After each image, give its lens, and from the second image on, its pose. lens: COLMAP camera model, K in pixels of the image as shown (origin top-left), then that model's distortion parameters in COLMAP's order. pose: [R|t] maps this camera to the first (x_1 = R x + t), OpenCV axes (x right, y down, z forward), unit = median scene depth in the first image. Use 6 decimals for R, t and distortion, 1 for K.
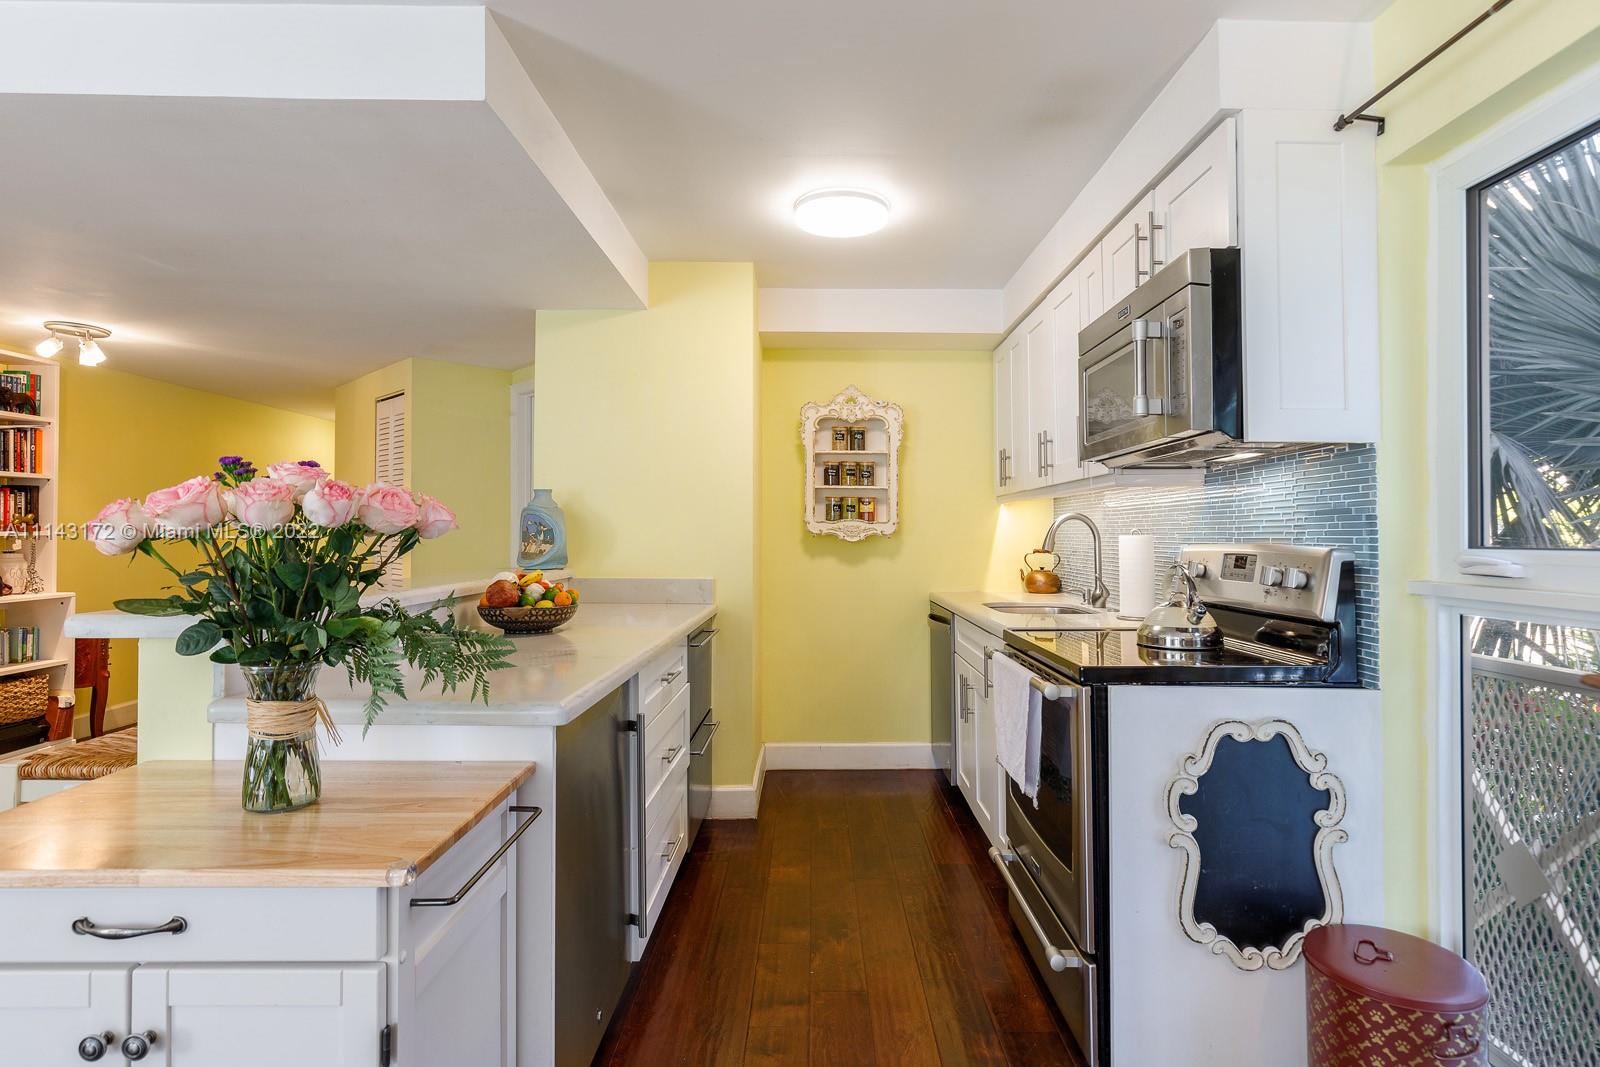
lens RADIAL K [[814.0, 0, 811.4], [0, 814.0, 515.2], [0, 0, 1]] dist [0.002441, -0.002975]
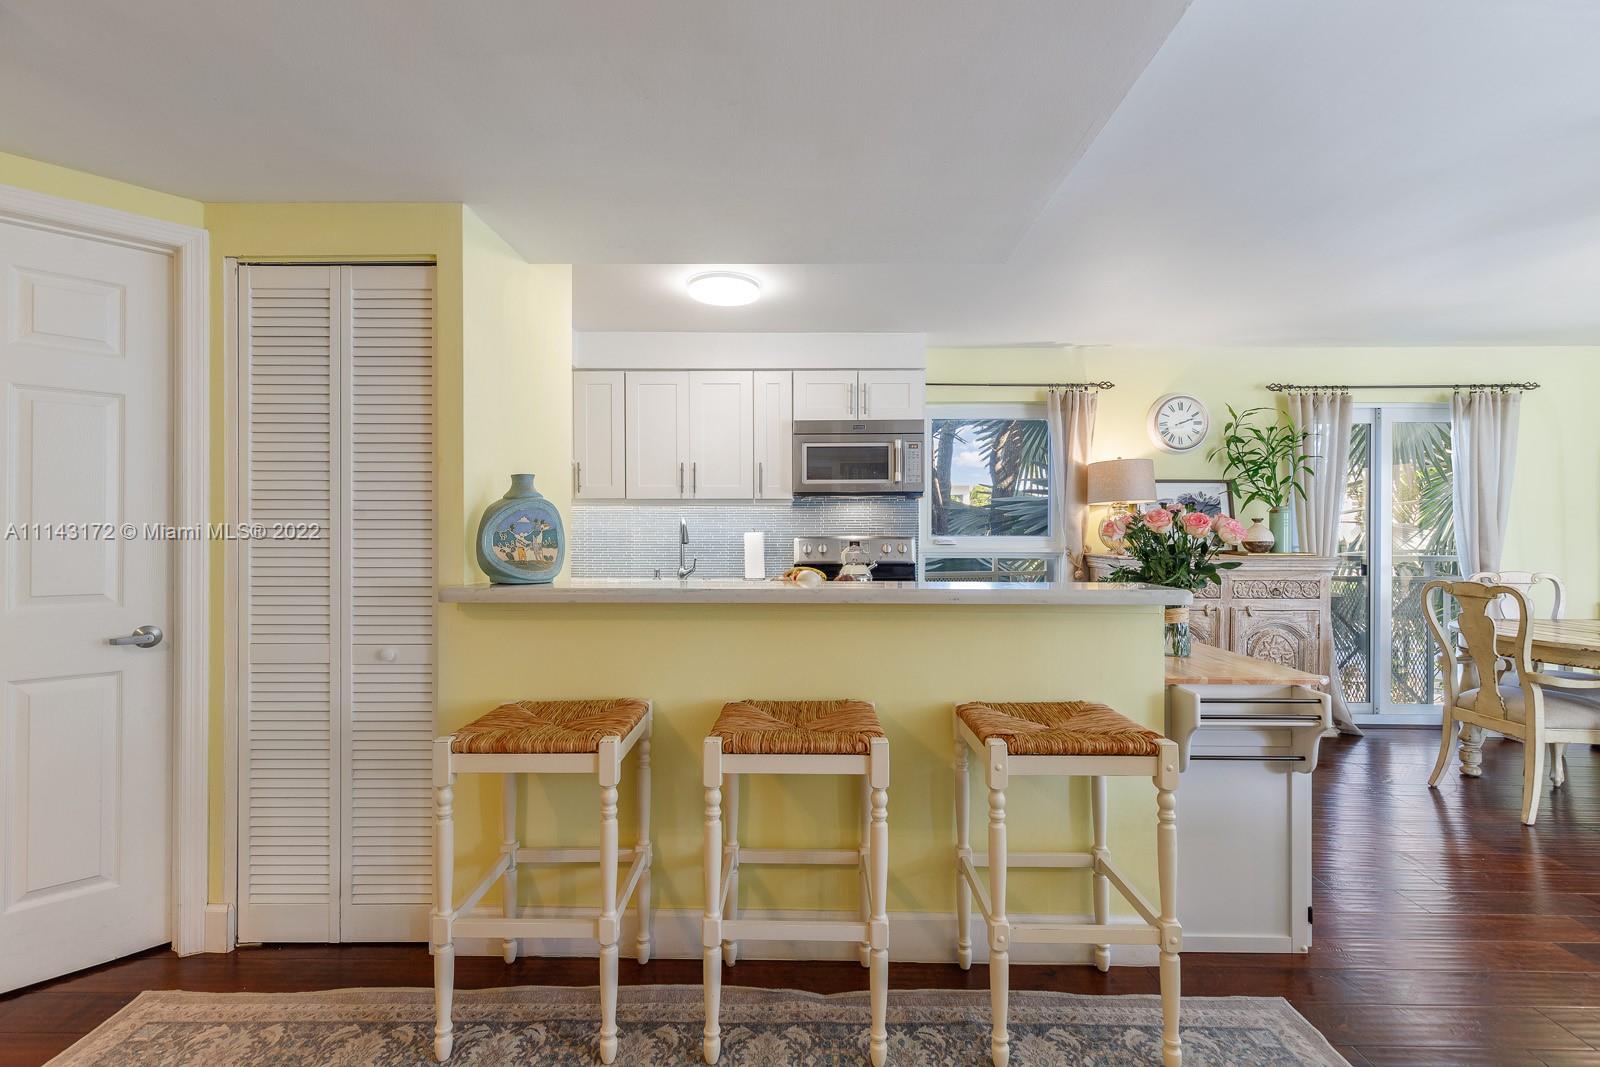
lens RADIAL K [[720.9, 0, 804.3], [0, 720.9, 535.6], [0, 0, 1]] dist [0.005049, -0.000581]
pose [[0.020174, -0.009870, 0.999748, -1.268923], [-0.024407, 0.999648, 0.010362, 0.013675], [-0.999499, -0.024610, 0.019926, 0.938123]]
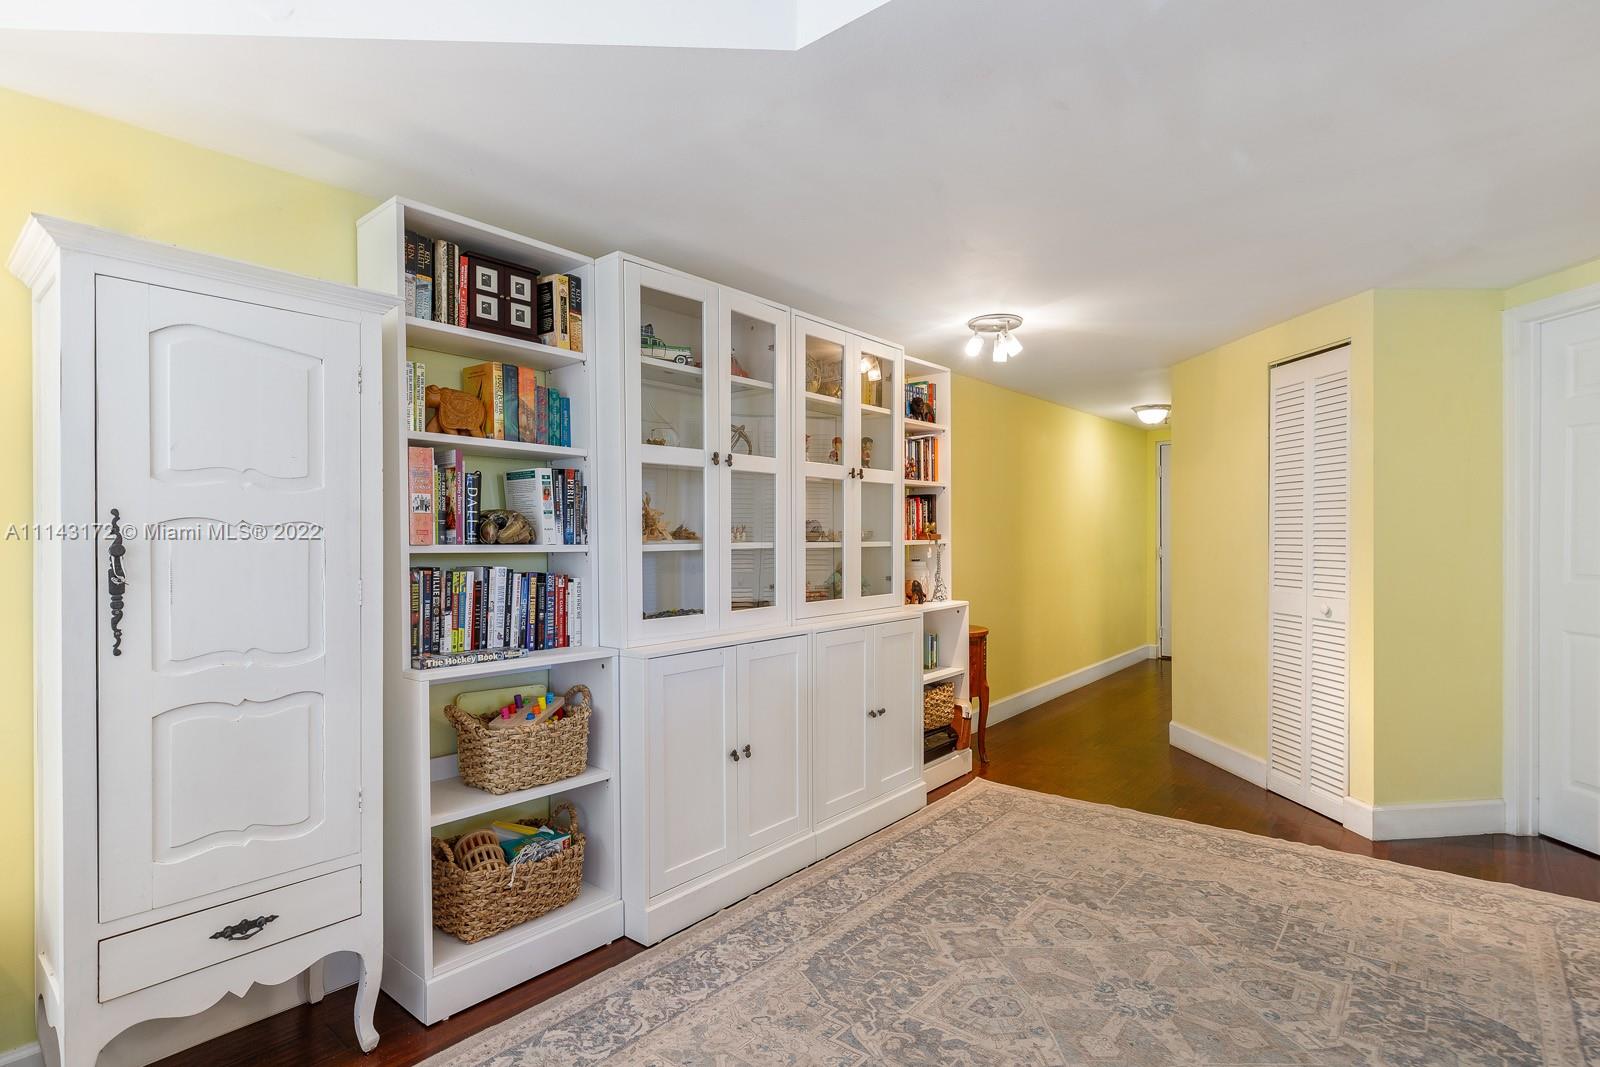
lens RADIAL K [[814.0, 0, 801.1], [0, 814.0, 540.6], [0, 0, 1]] dist [0.002441, -0.002975]
pose [[0.765263, -0.015660, -0.643527, -0.721118], [0.032195, 0.999384, 0.013966, 0.002647], [0.642912, -0.031406, 0.765296, 0.204247]]
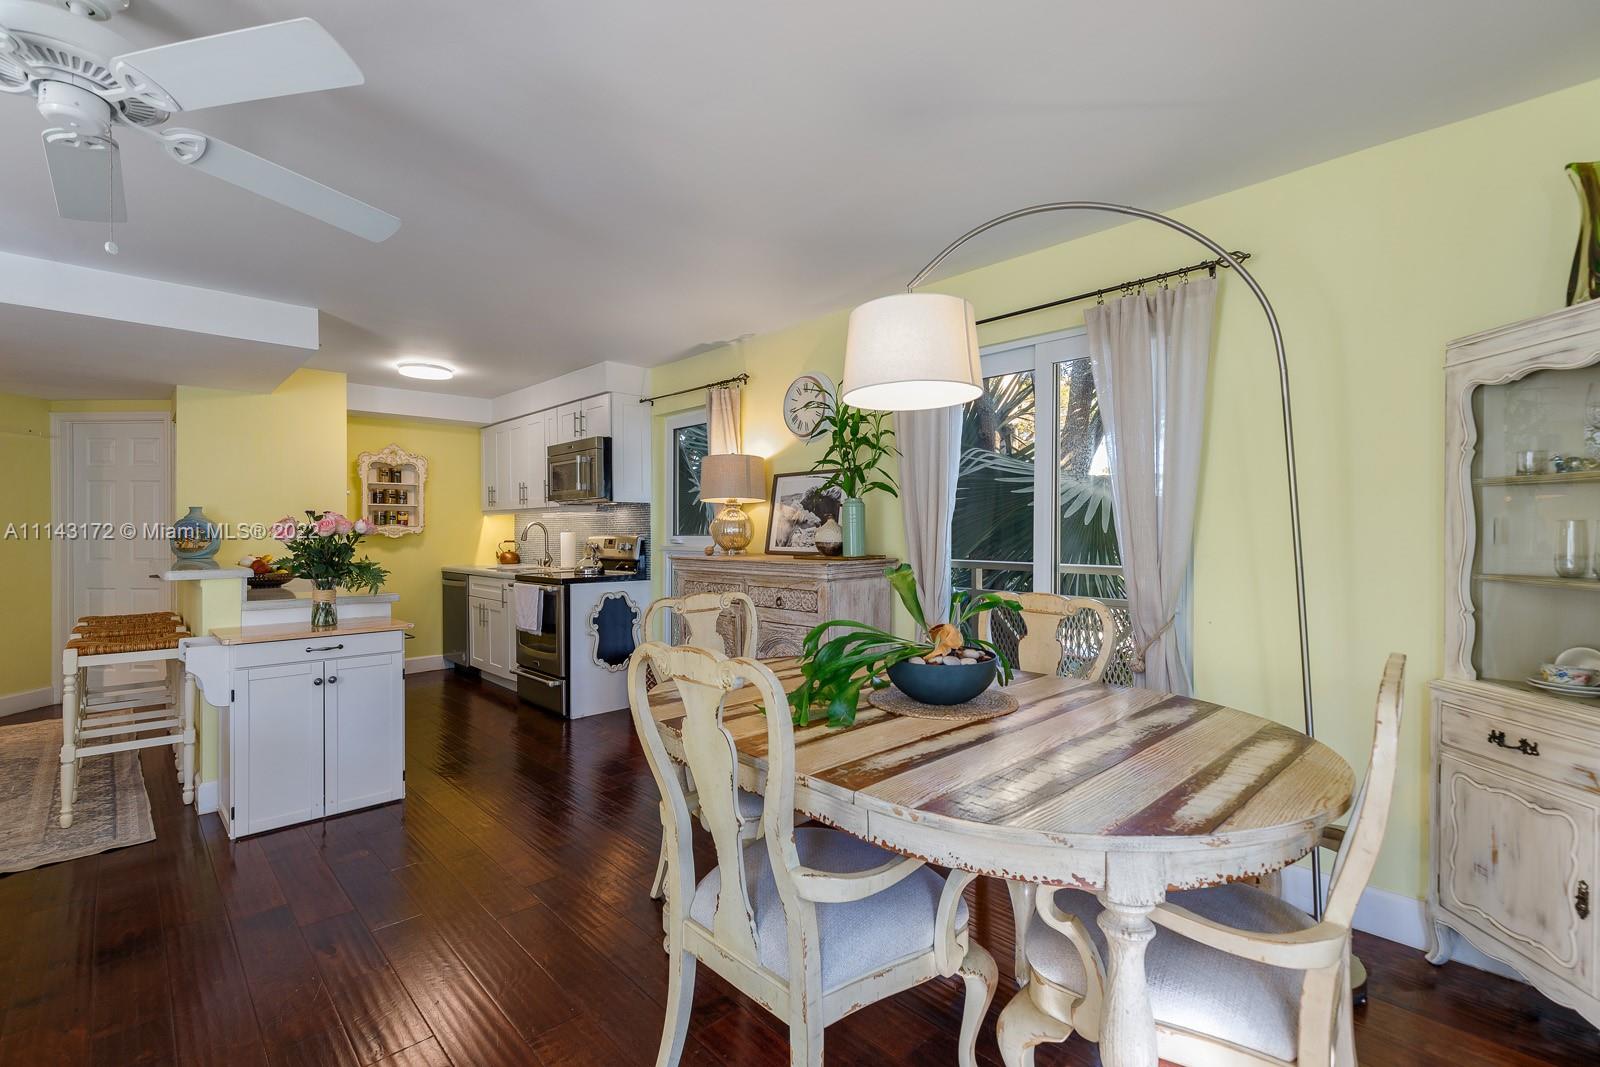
lens RADIAL K [[720.9, 0, 804.5], [0, 720.9, 535.0], [0, 0, 1]] dist [0.005049, -0.000581]
pose [[0.725034, -0.013017, 0.688590, -0.568517], [-0.007982, 0.999595, 0.027301, -0.032105], [-0.688667, -0.025290, 0.724637, -1.023662]]
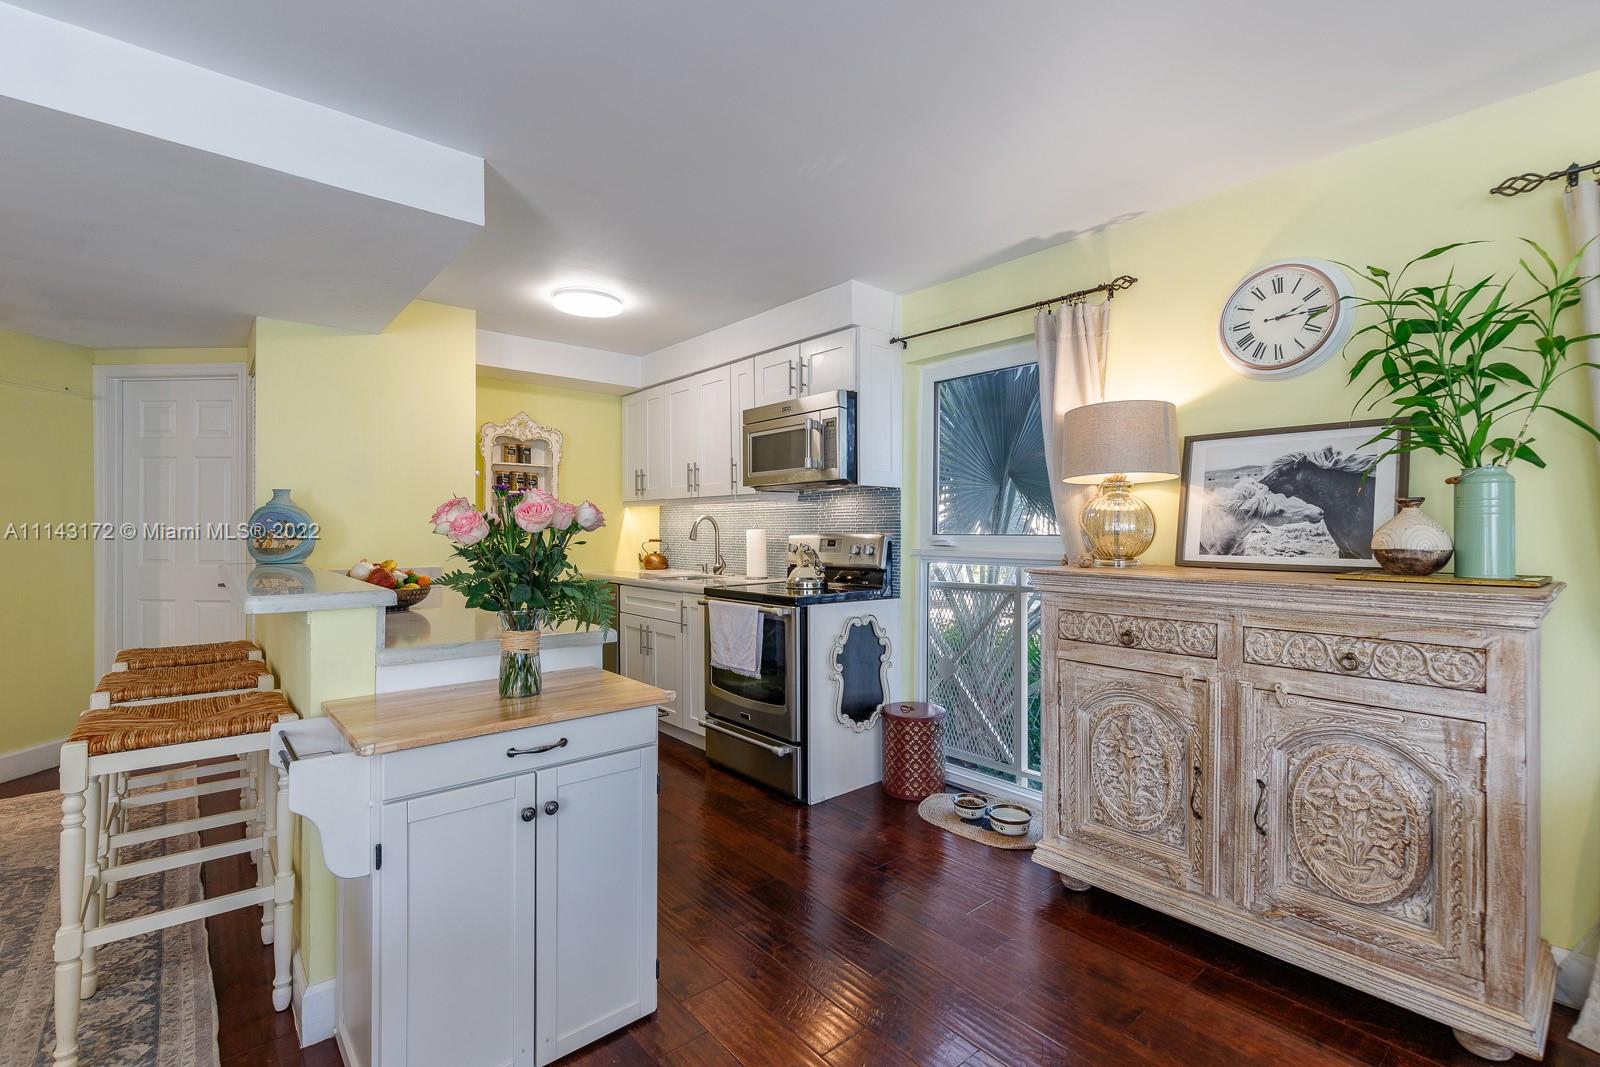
lens RADIAL K [[720.9, 0, 803.6], [0, 720.9, 535.4], [0, 0, 1]] dist [0.005049, -0.000581]
pose [[0.762437, -0.009397, 0.646994, -0.549185], [-0.012735, 0.999483, 0.029524, -0.009742], [-0.646937, -0.030749, 0.761923, -0.231766]]
